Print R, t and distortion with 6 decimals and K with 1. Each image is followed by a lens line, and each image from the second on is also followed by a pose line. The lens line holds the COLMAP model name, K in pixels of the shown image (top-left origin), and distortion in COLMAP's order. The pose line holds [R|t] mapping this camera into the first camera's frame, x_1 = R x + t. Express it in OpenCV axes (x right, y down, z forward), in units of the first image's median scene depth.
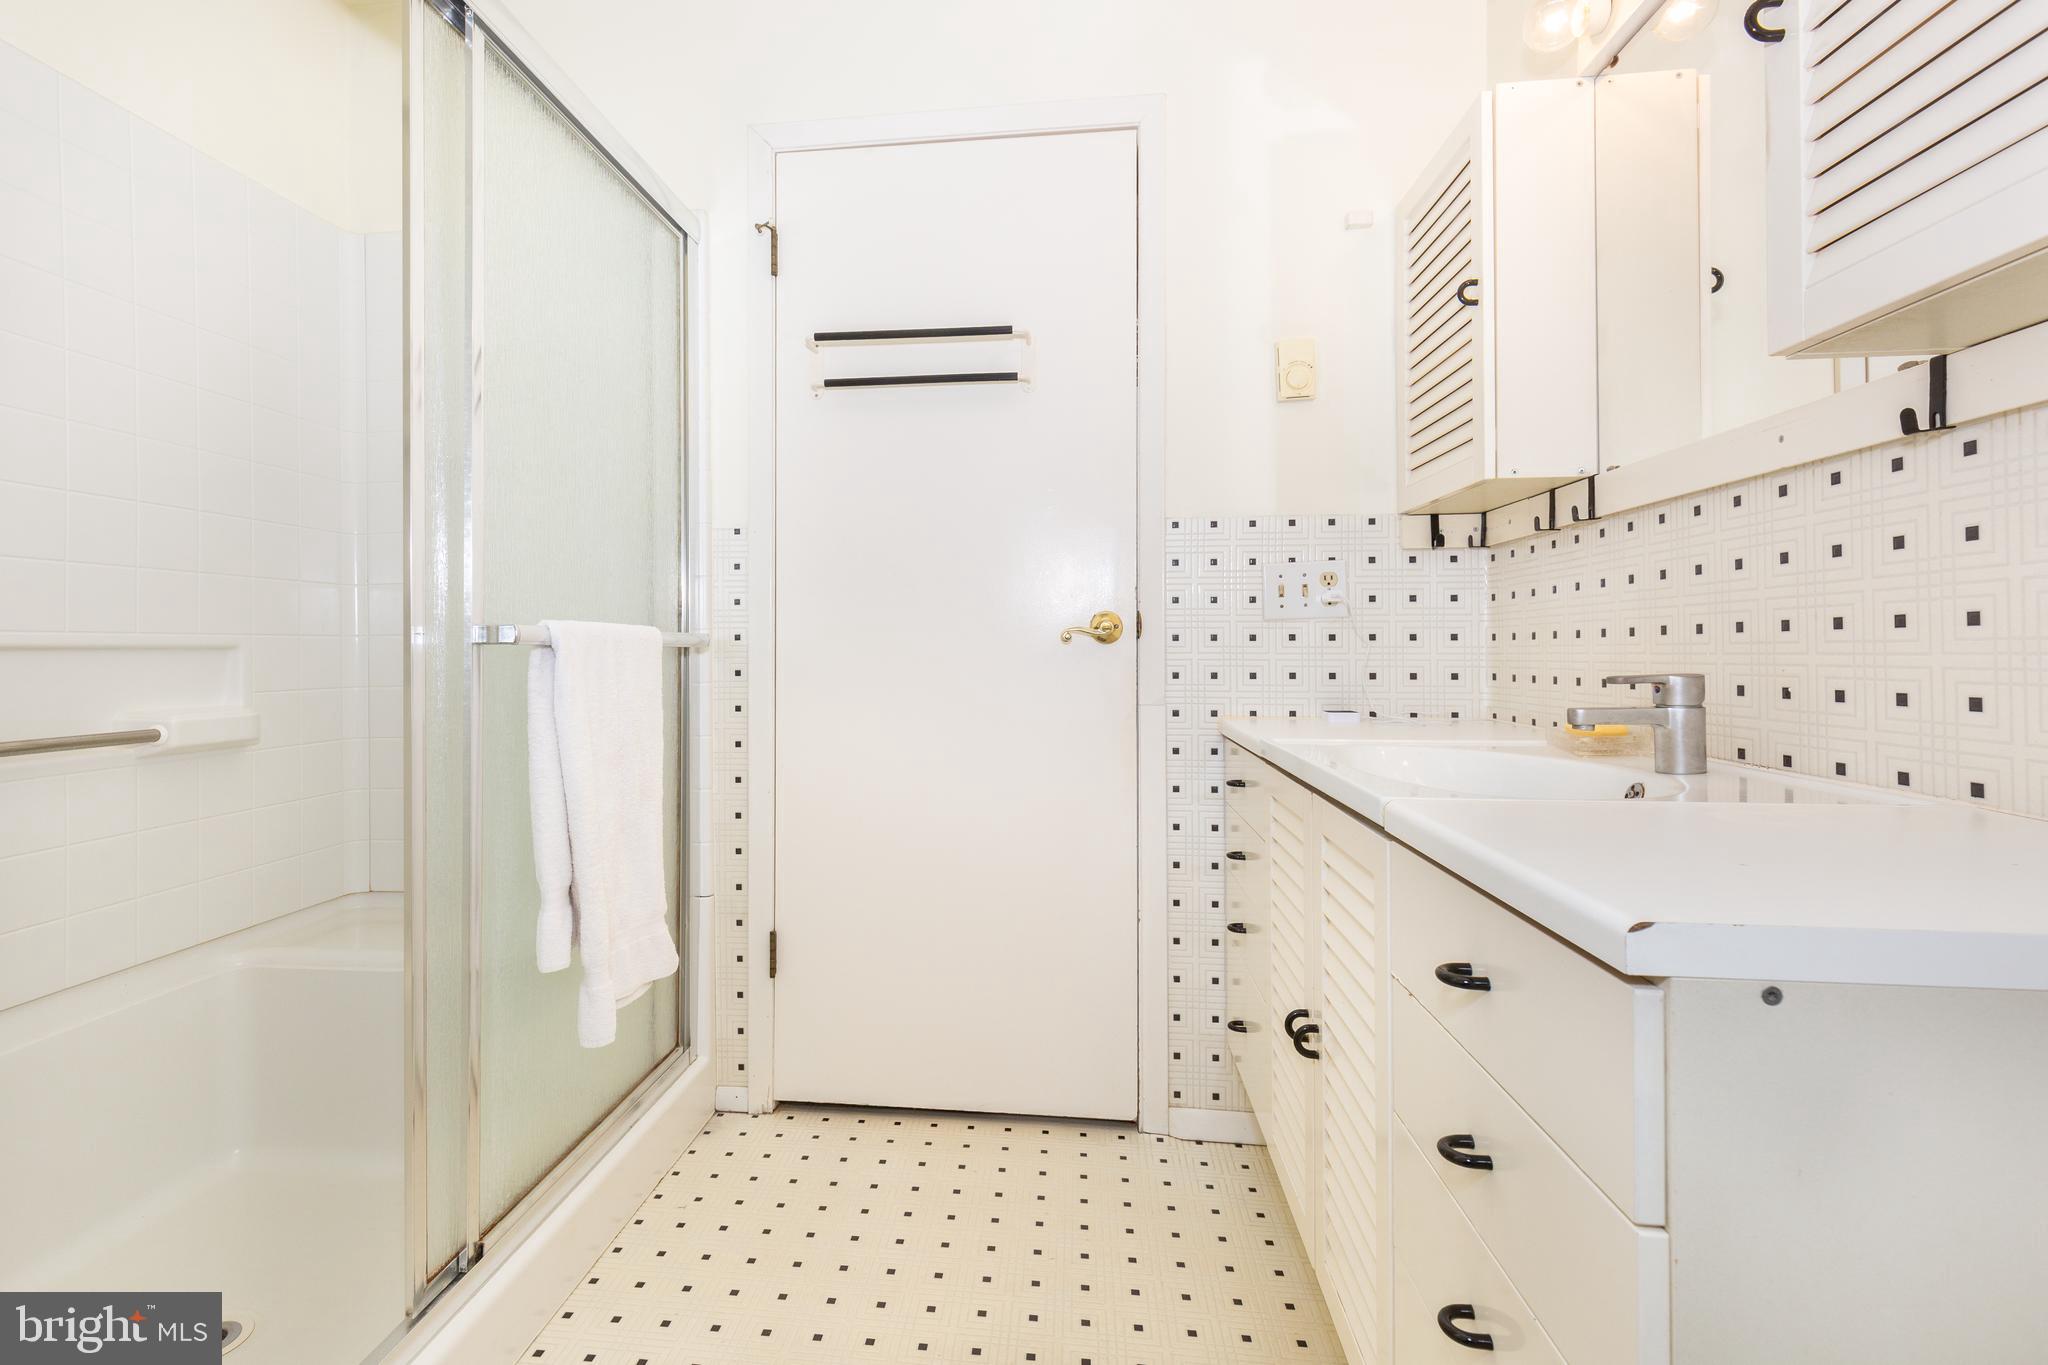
lens RADIAL K [[949.3, 0, 959.3], [0, 949.3, 653.1], [0, 0, 1]] dist [0.008522, -0.000574]
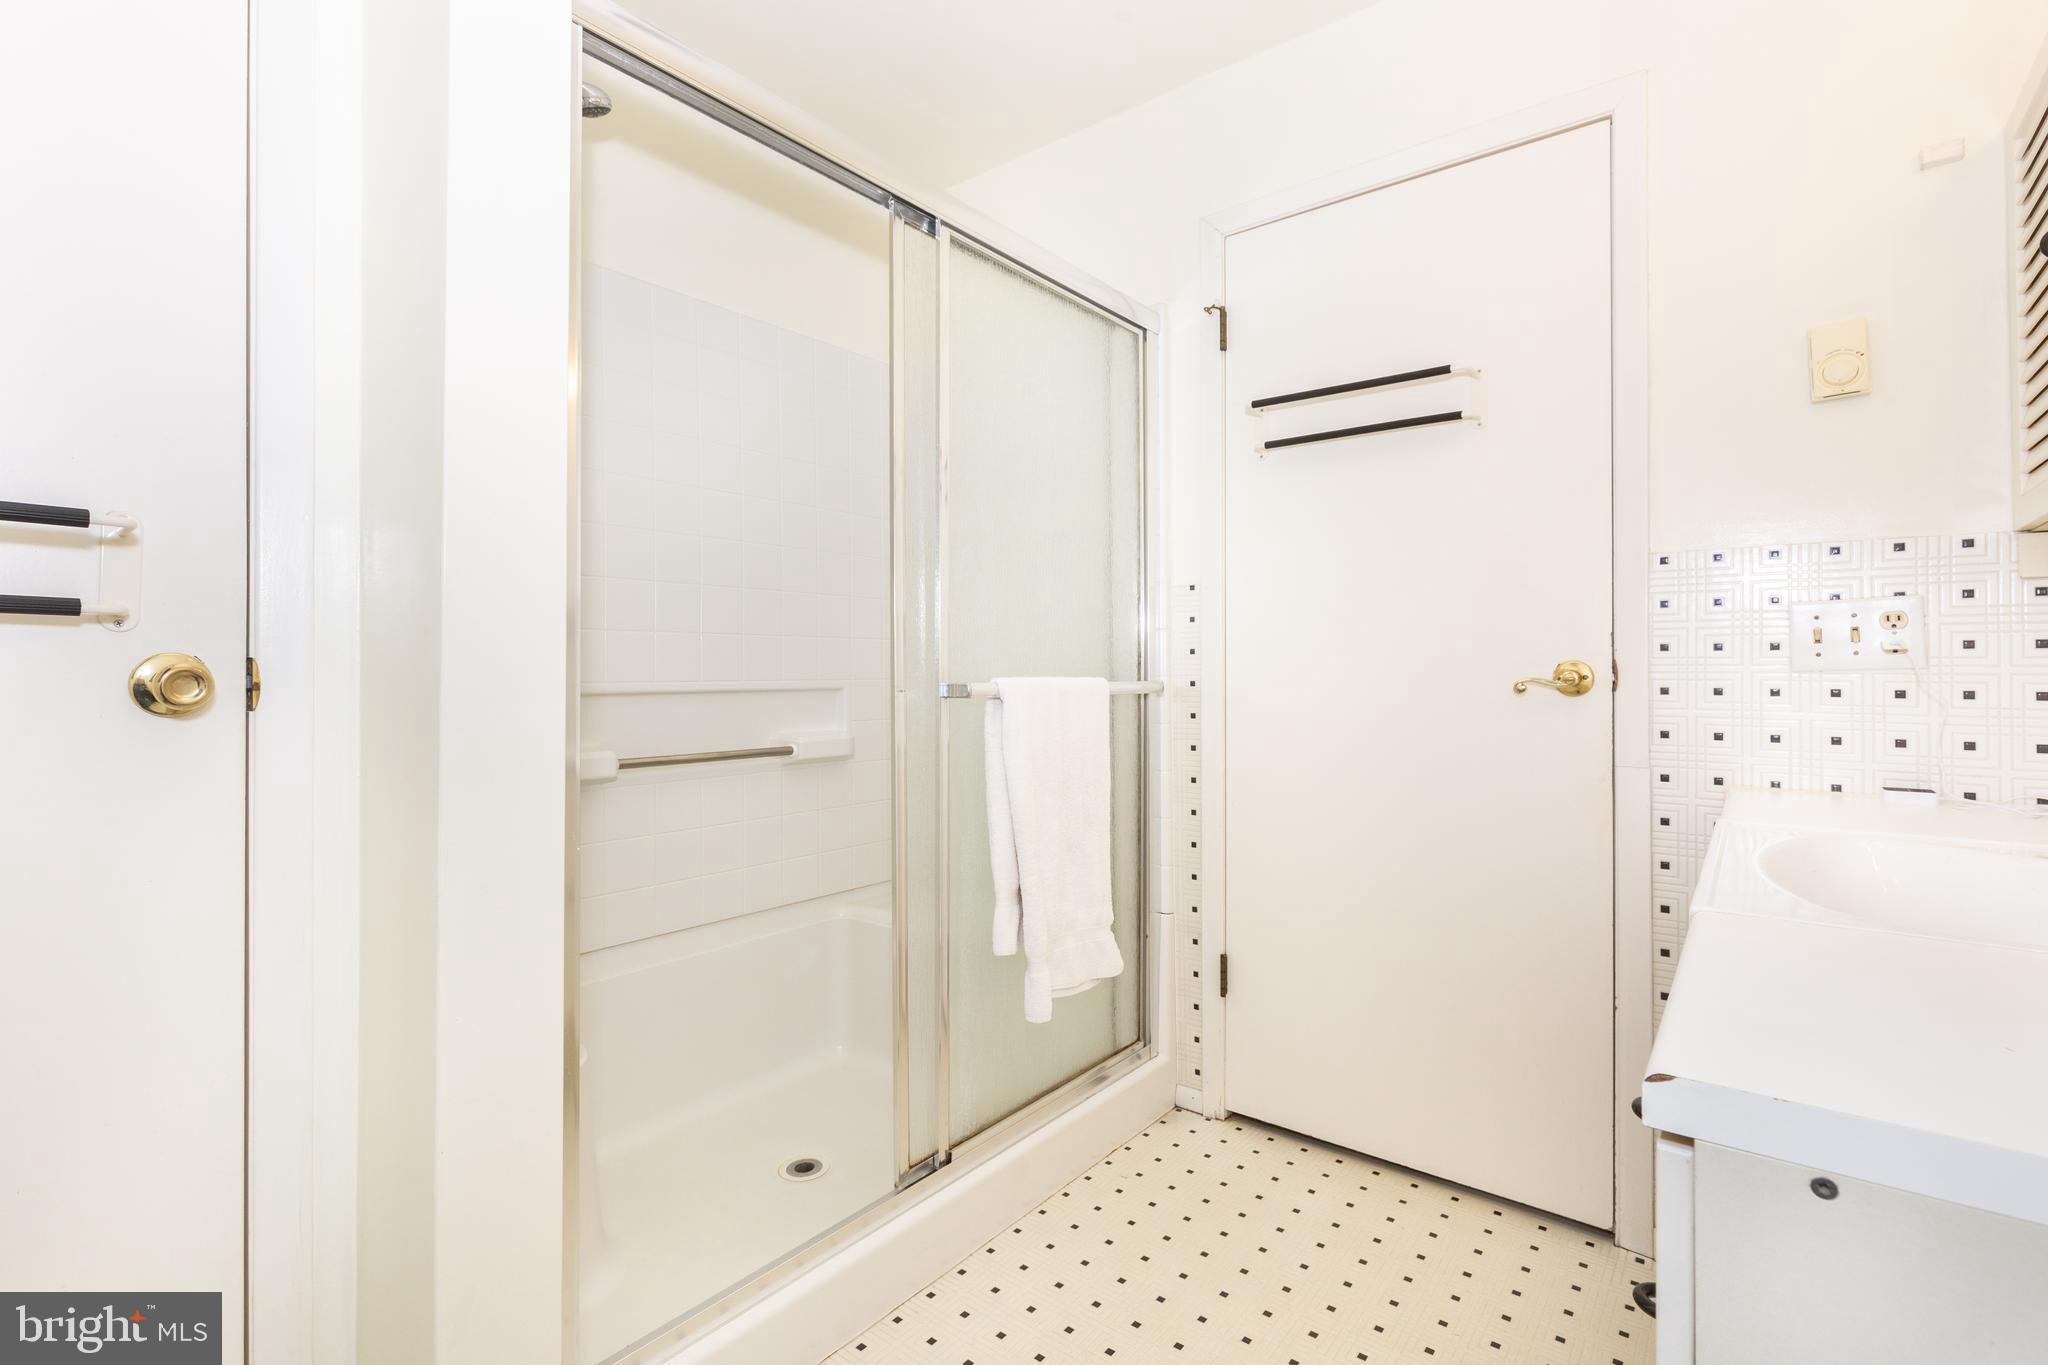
lens RADIAL K [[933.5, 0, 1024.0], [0, 933.5, 682.5], [0, 0, 1]] dist [0.000398, -0.000759]
pose [[0.855663, 0.010182, -0.517433, 0.172712], [-0.005700, 0.999931, 0.010250, -0.029976], [0.517502, -0.005821, 0.855662, -0.031338]]
